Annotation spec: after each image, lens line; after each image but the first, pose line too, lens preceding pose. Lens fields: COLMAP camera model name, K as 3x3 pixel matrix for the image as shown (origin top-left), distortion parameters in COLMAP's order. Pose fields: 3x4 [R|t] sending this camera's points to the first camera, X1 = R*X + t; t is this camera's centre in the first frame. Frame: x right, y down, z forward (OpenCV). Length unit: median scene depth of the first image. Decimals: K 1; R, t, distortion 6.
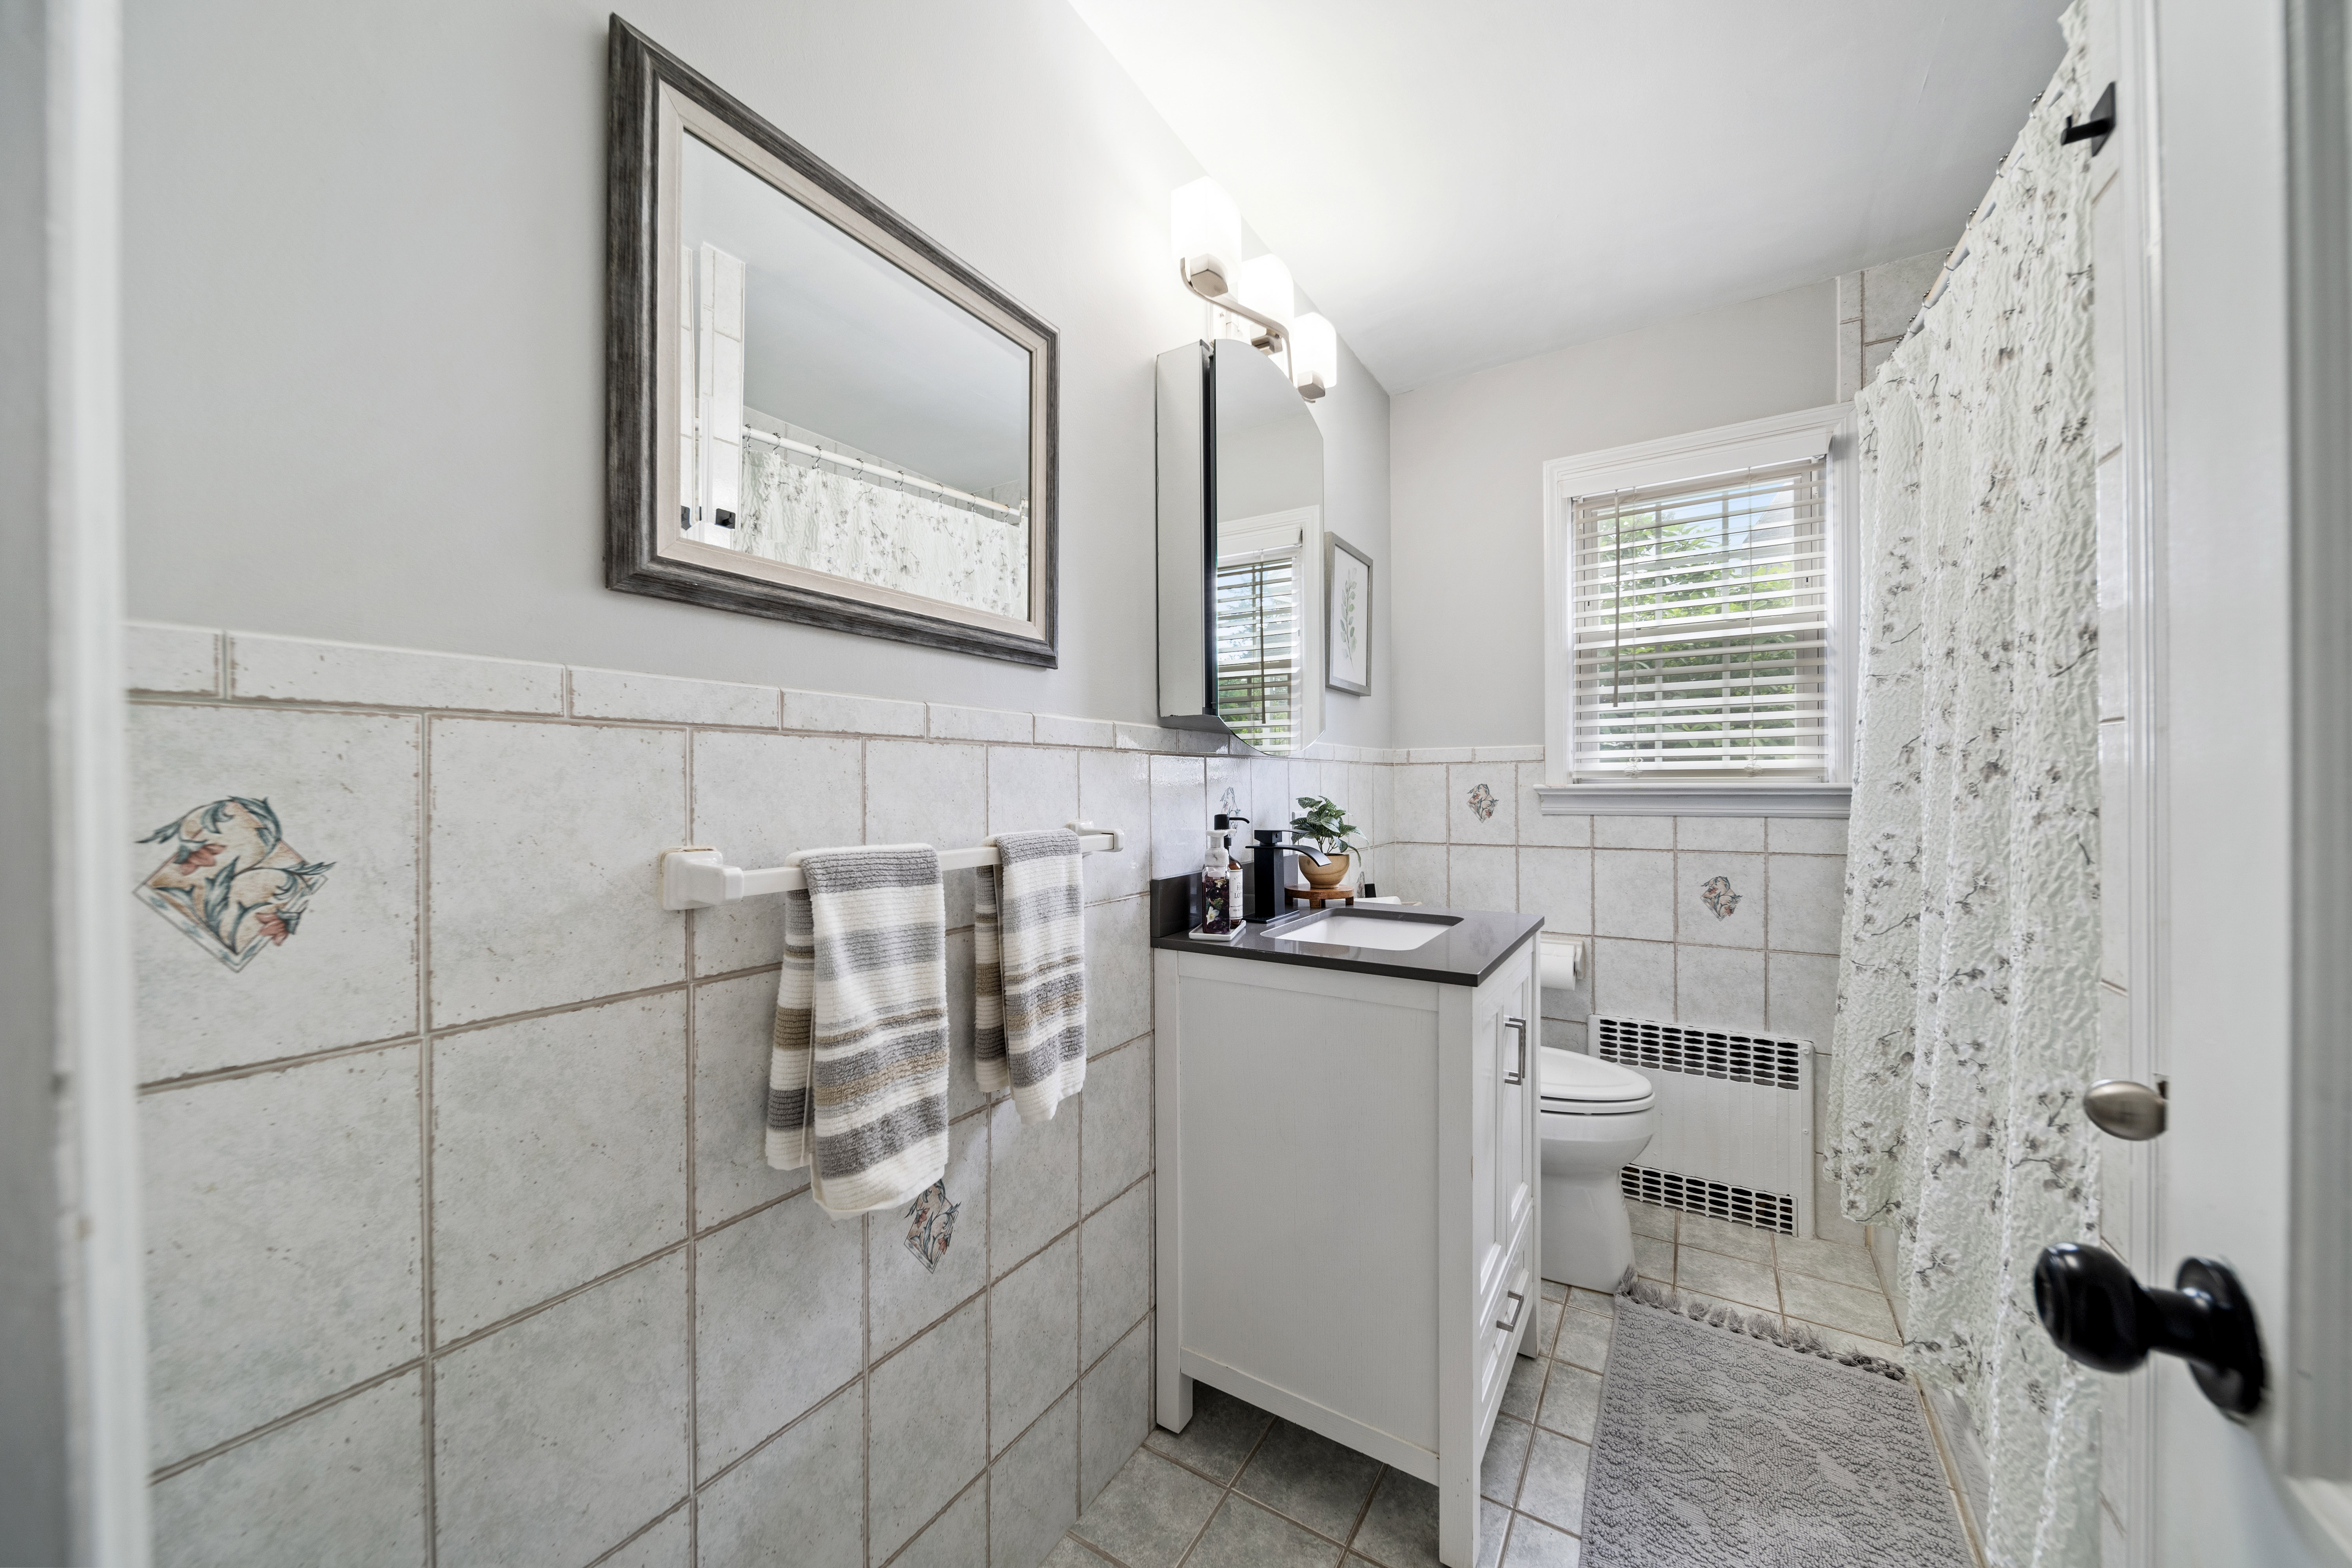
lens RADIAL K [[836.0, 0, 1169.2], [0, 836.0, 787.4], [0, 0, 1]] dist [-0.002464, -0.000450]
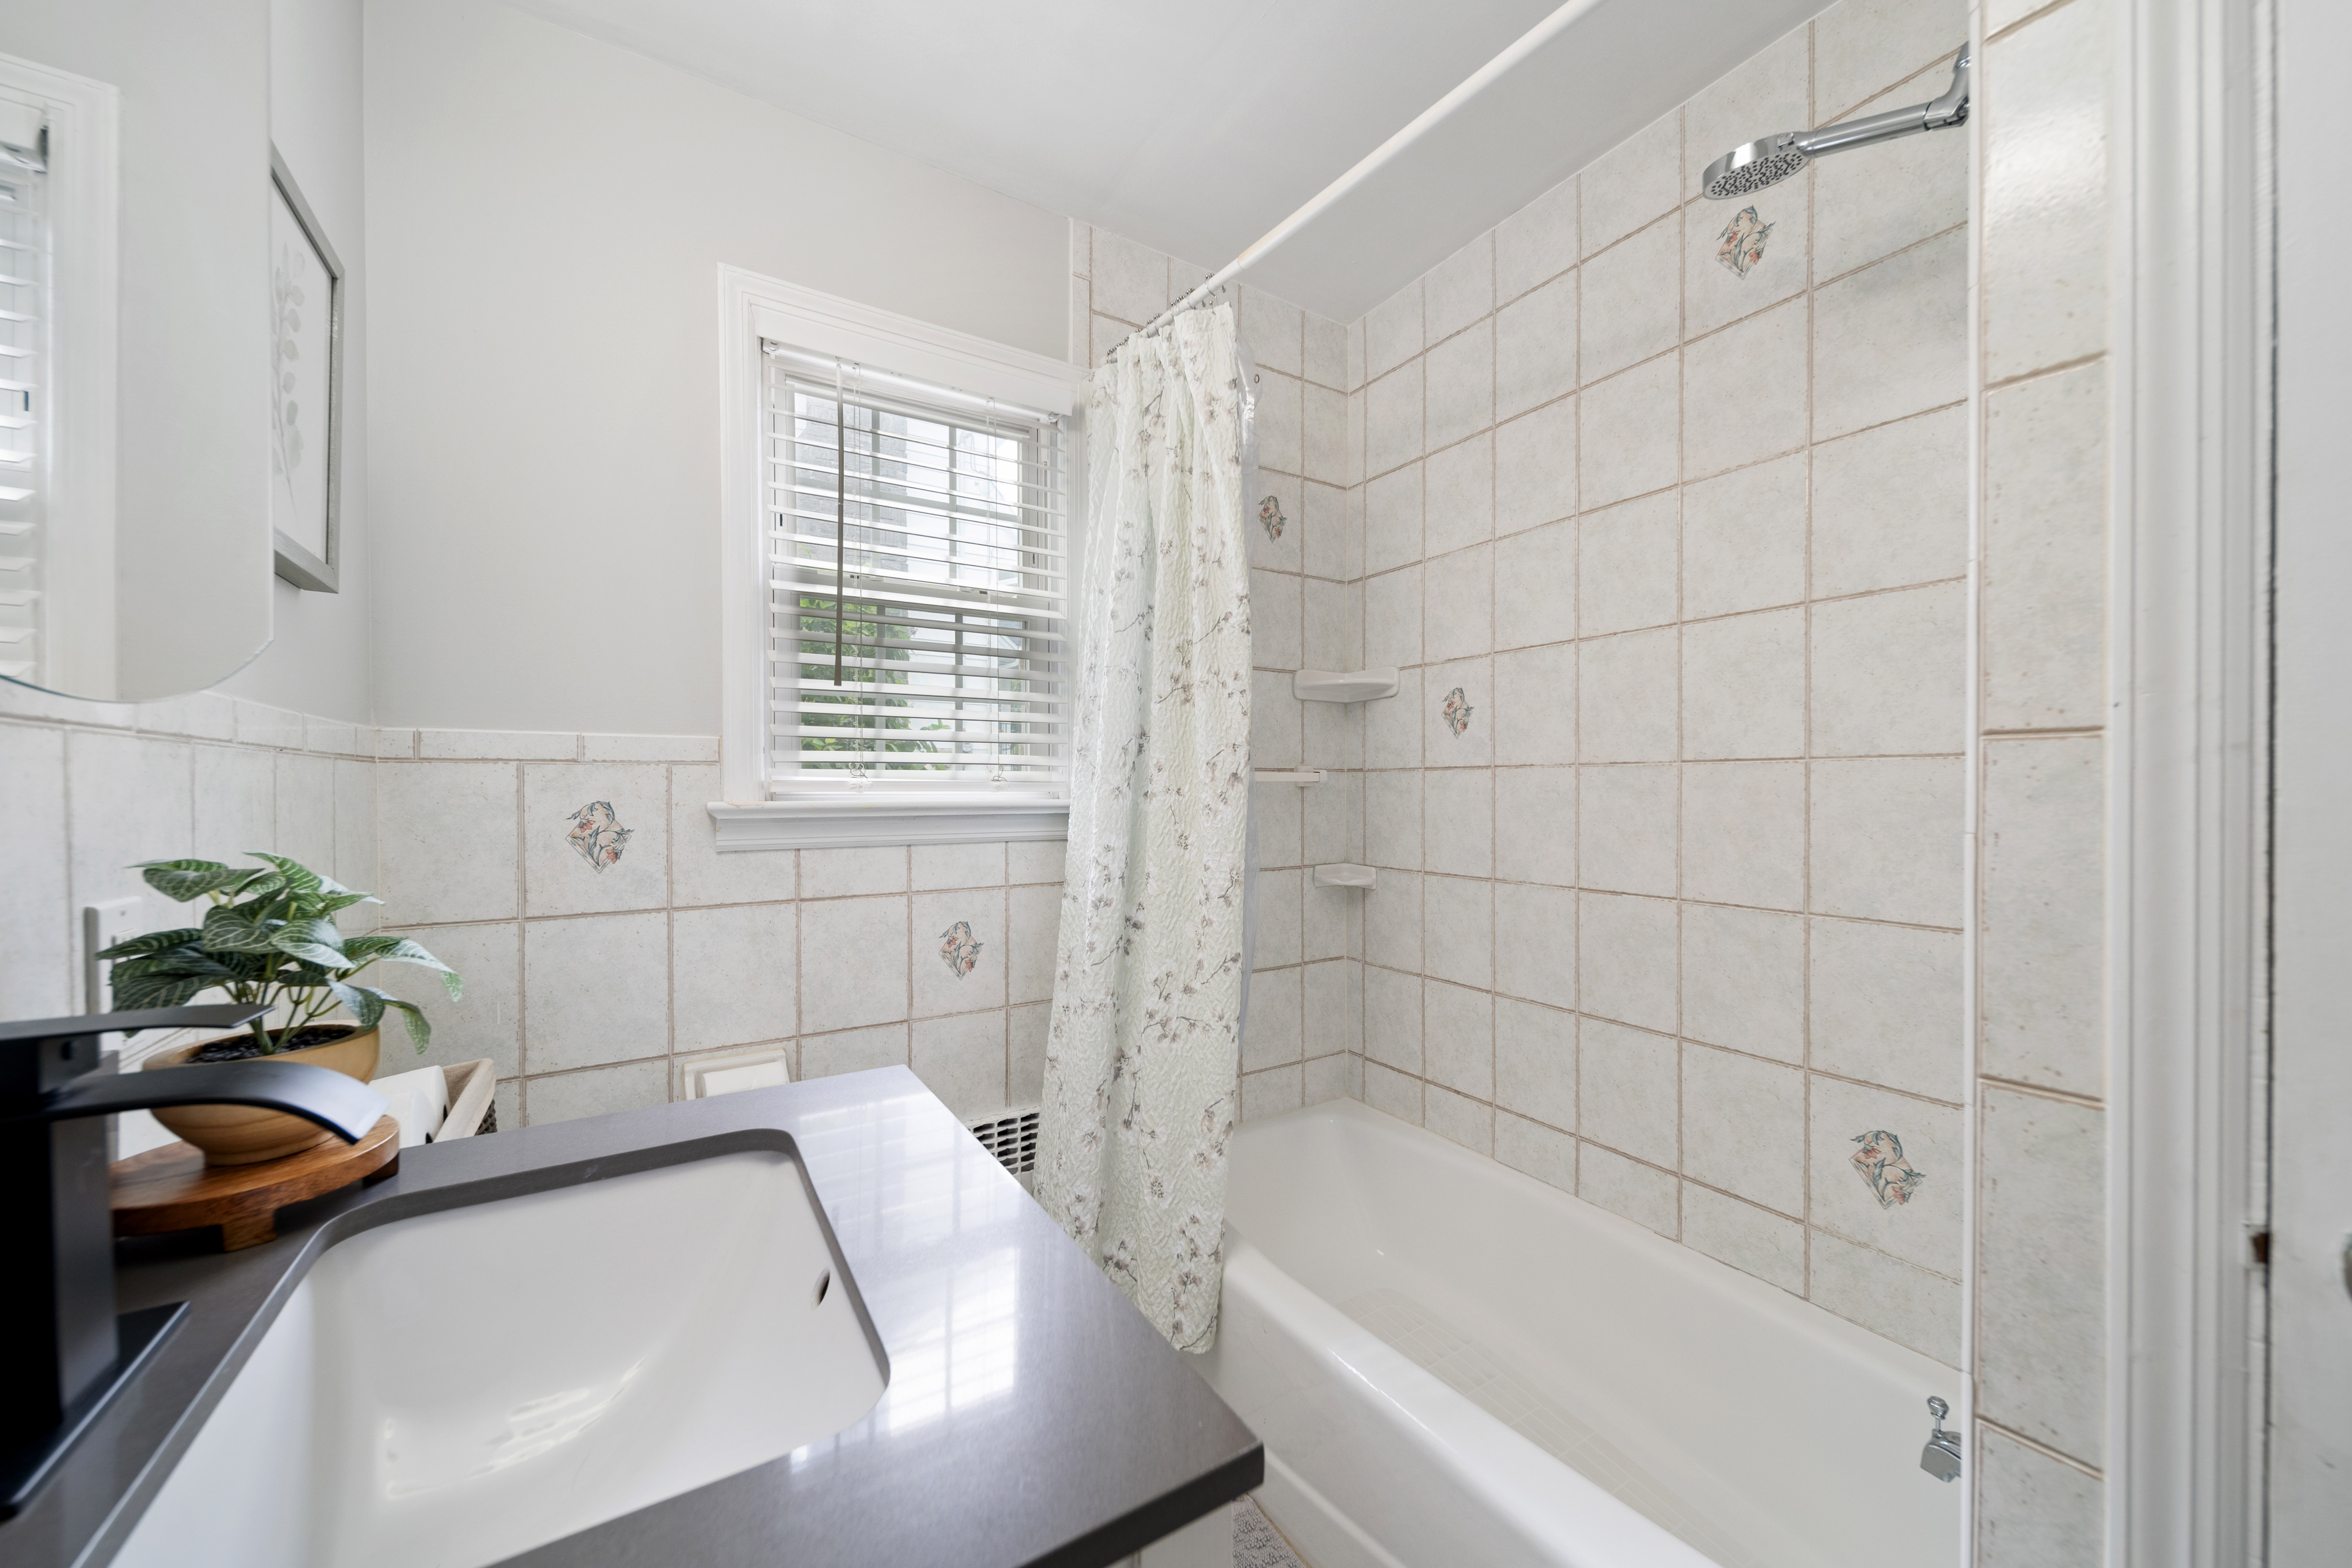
lens RADIAL K [[856.8, 0, 1172.2], [0, 856.8, 796.6], [0, 0, 1]] dist [-0.000119, -0.000115]
pose [[0.433764, -0.002386, 0.901023, 0.037778], [0.002015, 0.999997, 0.001678, -0.008310], [-0.901024, 0.001087, 0.433768, 0.474420]]
